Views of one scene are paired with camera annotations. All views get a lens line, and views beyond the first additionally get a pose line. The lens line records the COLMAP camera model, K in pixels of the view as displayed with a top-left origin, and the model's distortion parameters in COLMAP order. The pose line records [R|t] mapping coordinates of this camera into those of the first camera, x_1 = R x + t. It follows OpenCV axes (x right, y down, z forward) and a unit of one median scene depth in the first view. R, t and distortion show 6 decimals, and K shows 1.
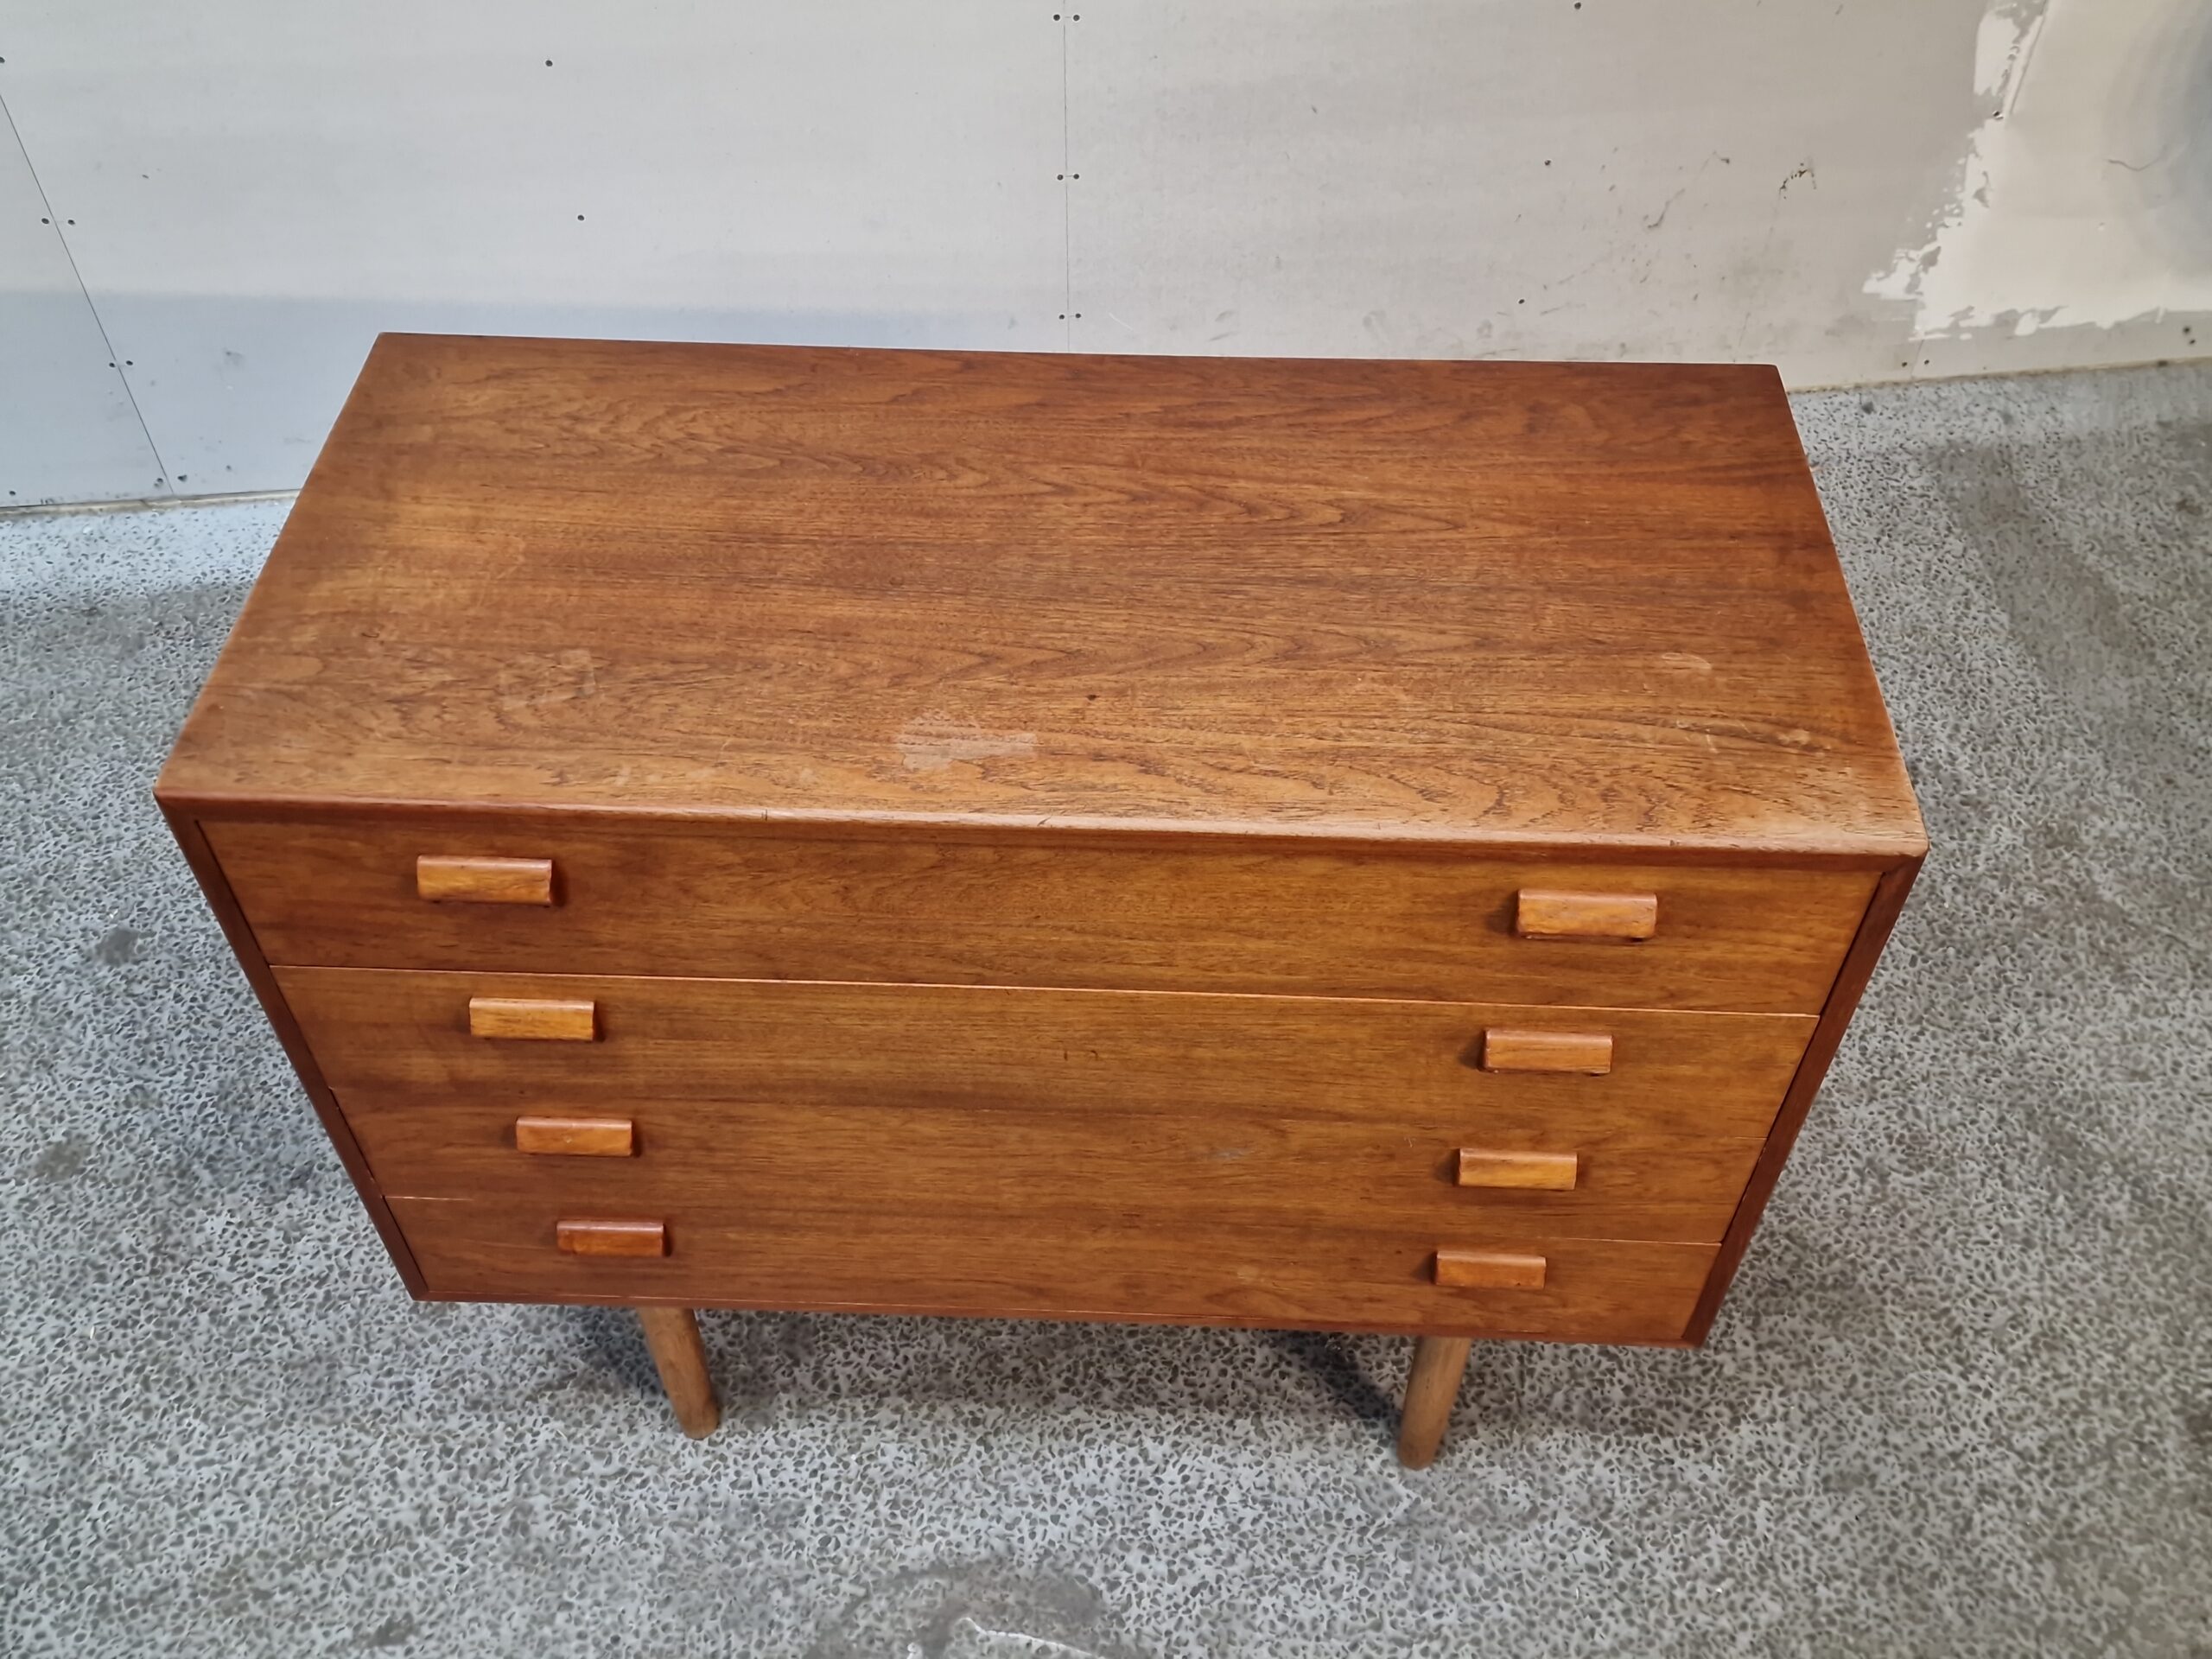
lens RADIAL K [[1988.0, 0, 1092.6], [0, 1988.0, 805.0], [0, 0, 1]] dist [0.085133, -0.079256]
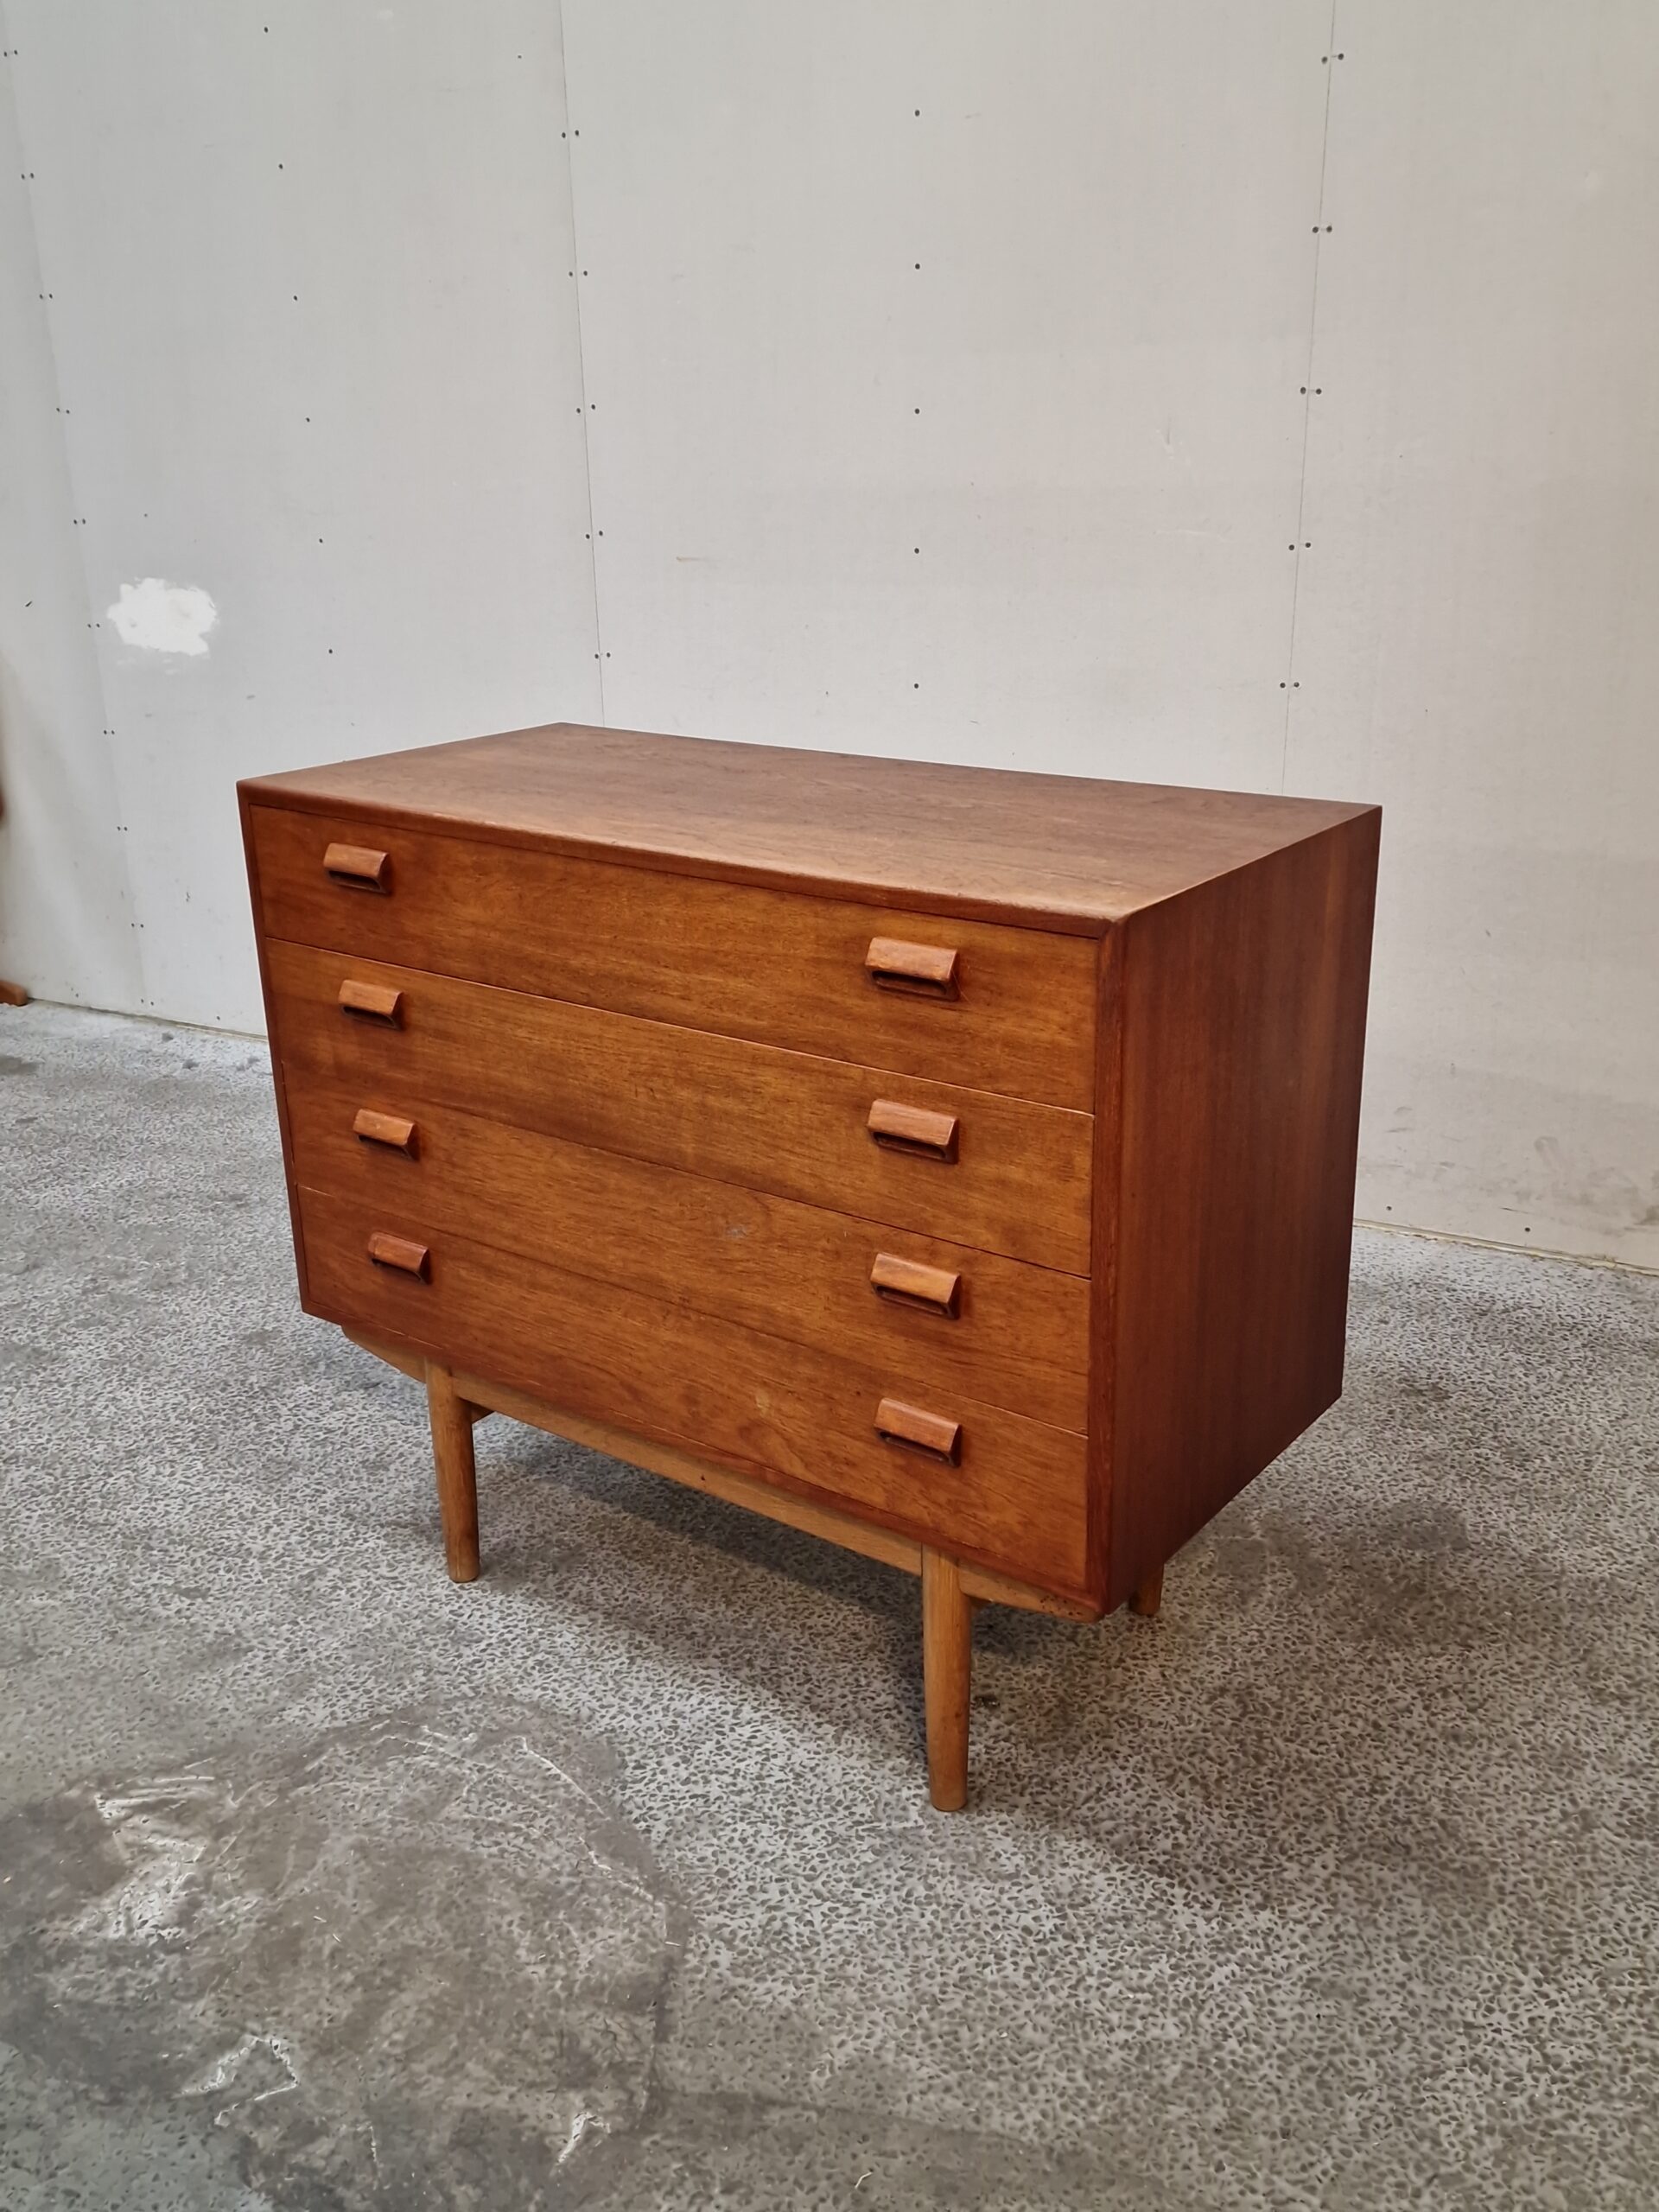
lens RADIAL K [[1988.0, 0, 830.7], [0, 1988.0, 1094.9], [0, 0, 1]] dist [0.085133, -0.079256]
pose [[0.824241, 0.172292, -0.539391, 0.618553], [-0.402748, 0.847975, -0.344577, 0.404182], [0.398022, 0.501253, 0.768326, 0.003590]]
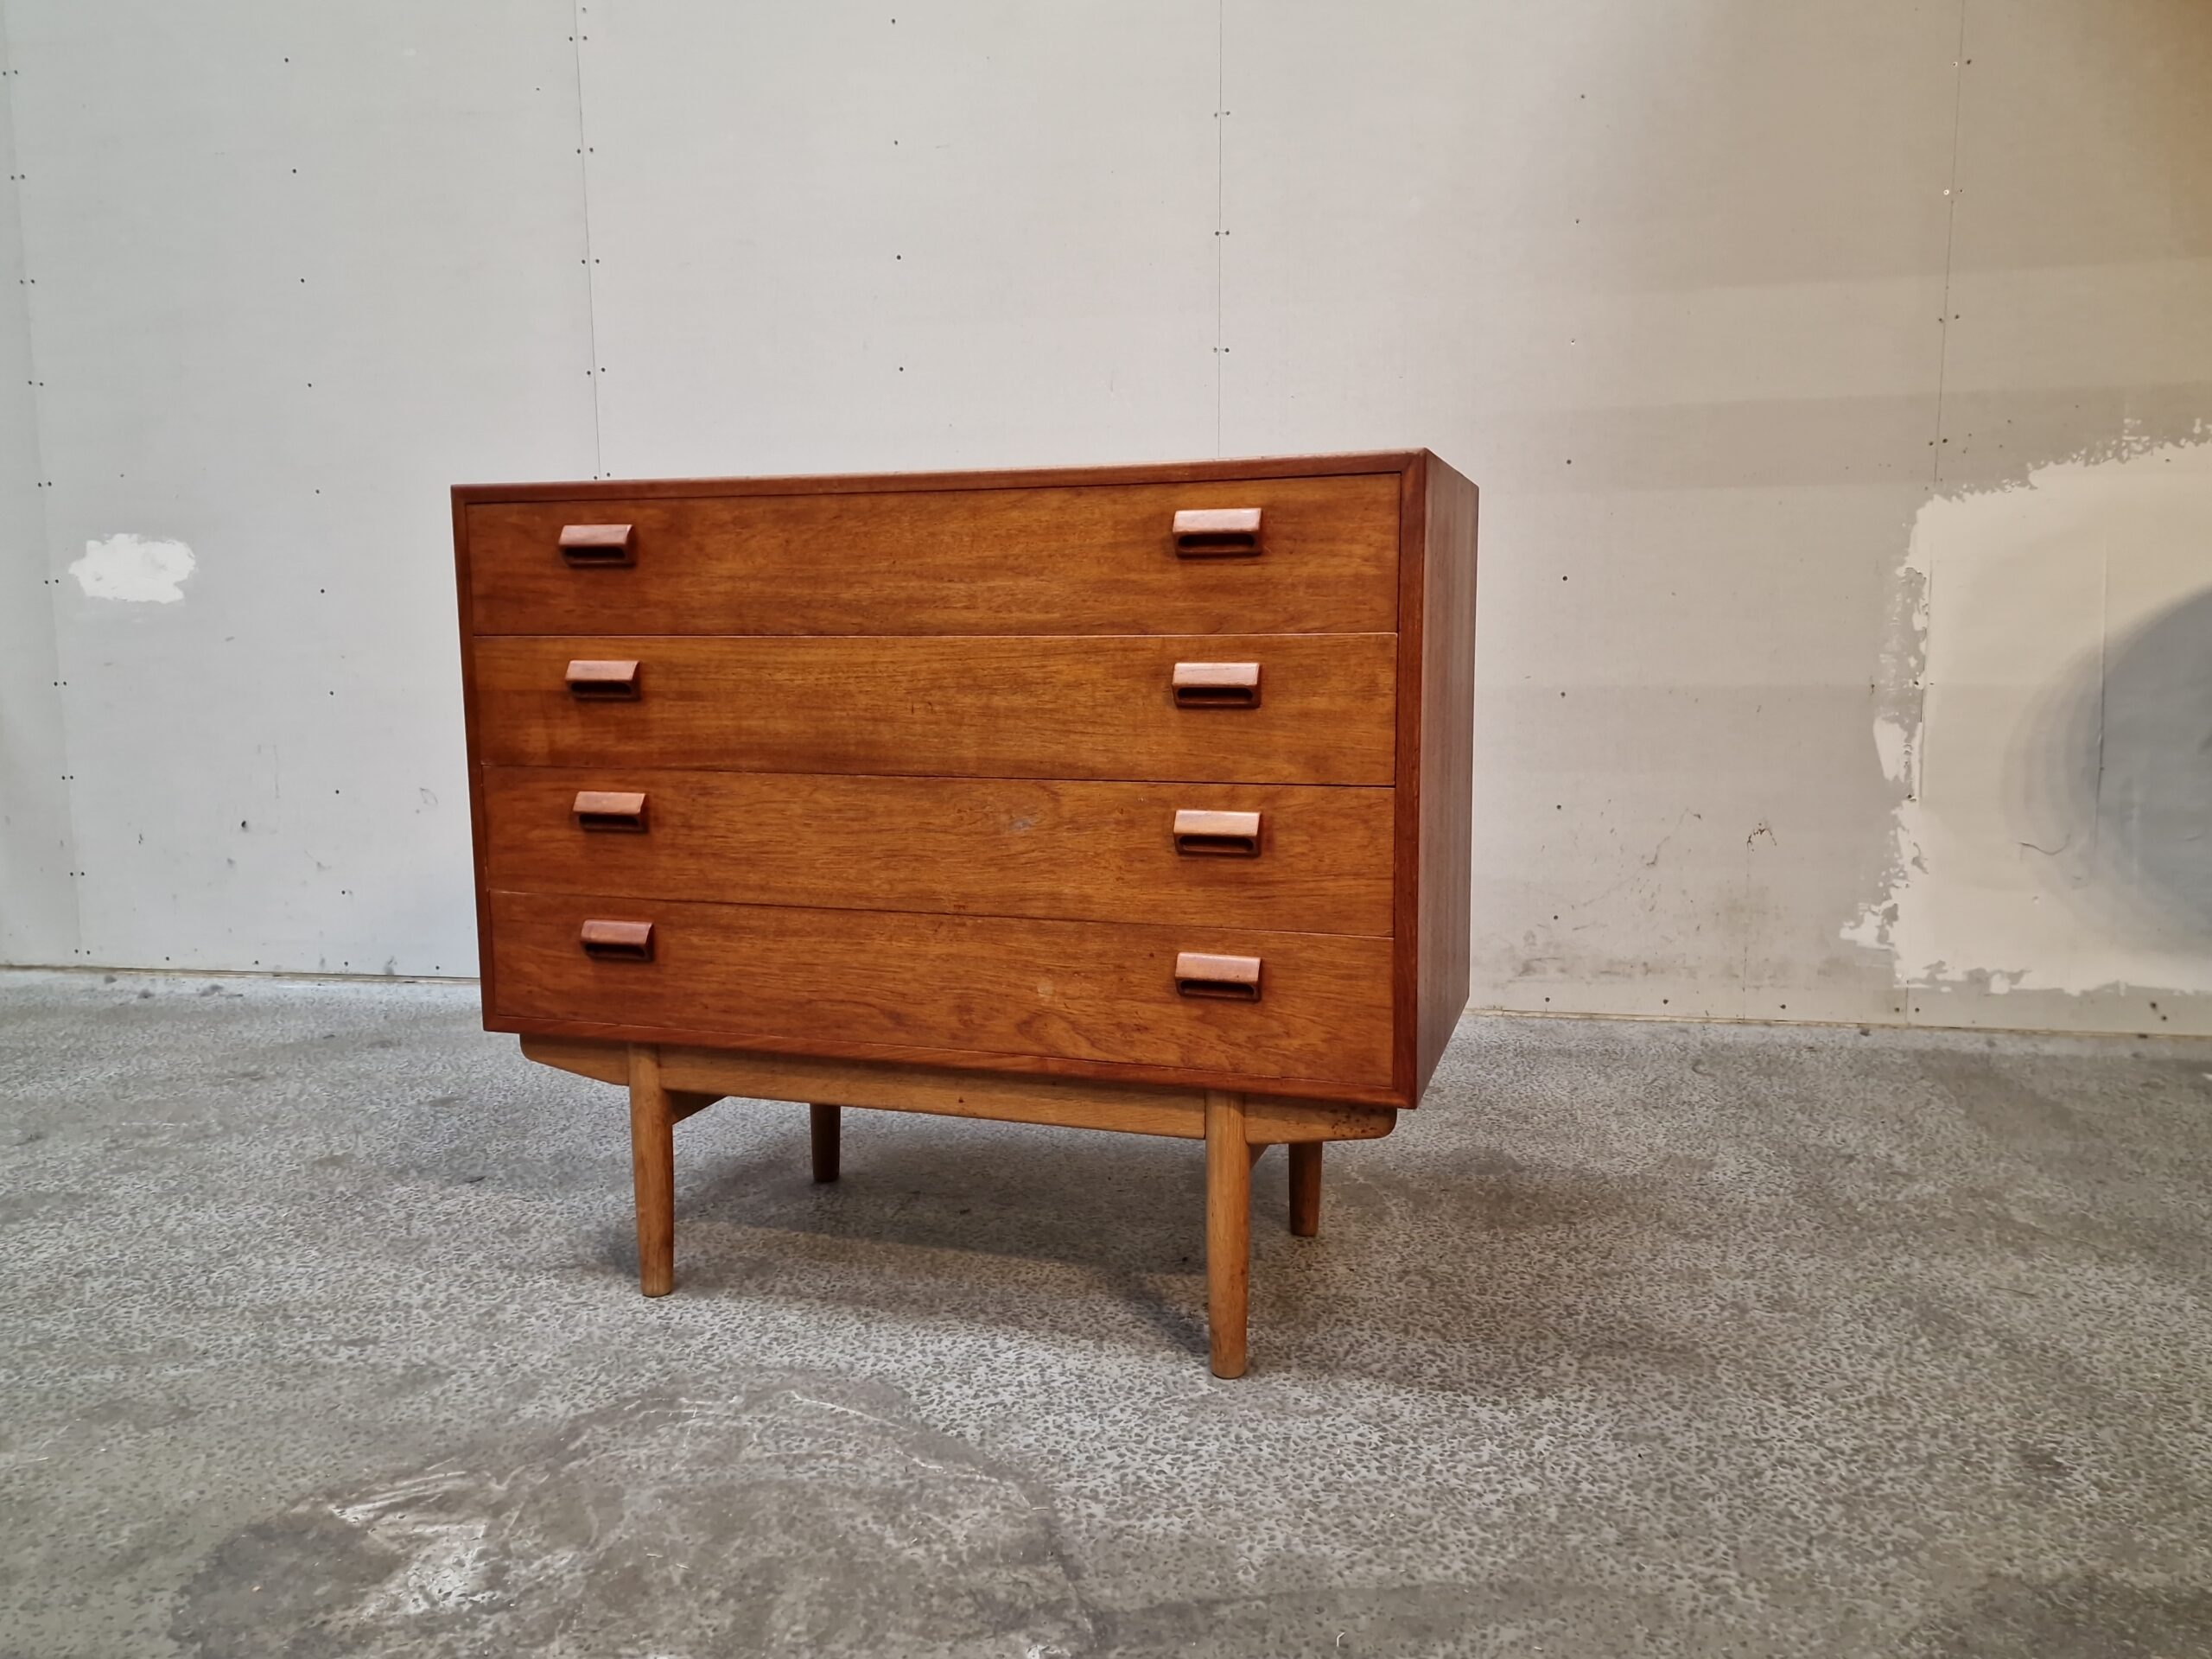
lens RADIAL K [[1617.2, 0, 1101.0], [0, 1617.2, 816.5], [0, 0, 1]] dist [0.087322, -0.081464]
pose [[0.961114, 0.027398, -0.274788, 0.337484], [-0.198539, 0.760186, -0.618627, 0.671158], [0.191941, 0.649127, 0.736065, 0.142455]]
